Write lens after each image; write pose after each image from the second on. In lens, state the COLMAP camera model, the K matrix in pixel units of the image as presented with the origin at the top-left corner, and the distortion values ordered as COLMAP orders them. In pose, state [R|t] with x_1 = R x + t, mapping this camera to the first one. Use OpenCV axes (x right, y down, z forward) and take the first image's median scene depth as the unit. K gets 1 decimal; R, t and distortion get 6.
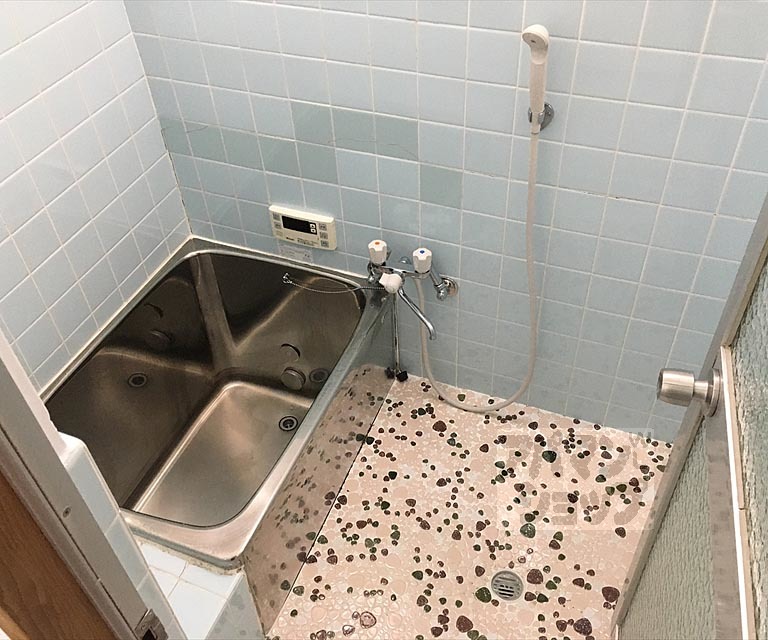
lens RADIAL K [[732.0, 0, 384.5], [0, 732.0, 320.4], [0, 0, 1]] dist [-0.008131, 0.000000]
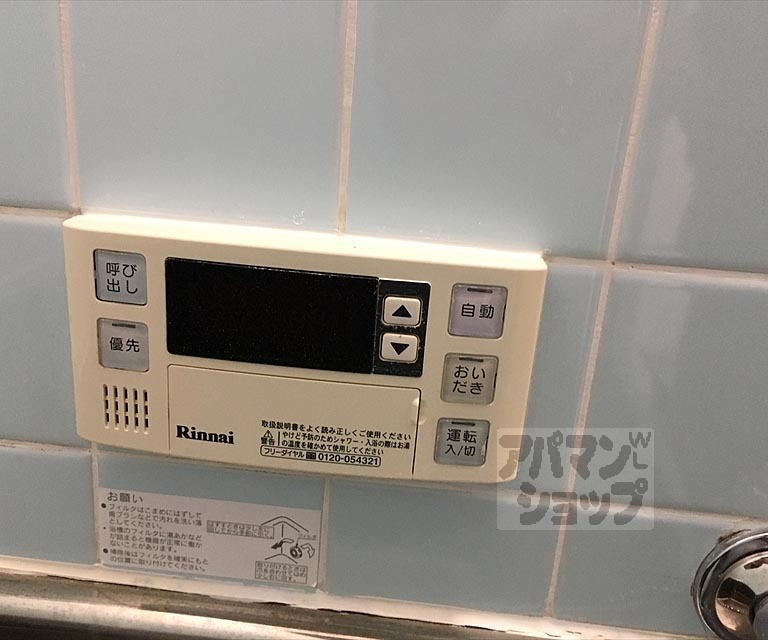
lens RADIAL K [[732.0, 0, 384.2], [0, 732.0, 318.7], [0, 0, 1]] dist [-0.008131, 0.000000]
pose [[0.941065, 0.012124, 0.338008, -0.147312], [0.131323, 0.907855, -0.398187, -0.069718], [-0.311690, 0.419108, 0.852759, 0.864577]]
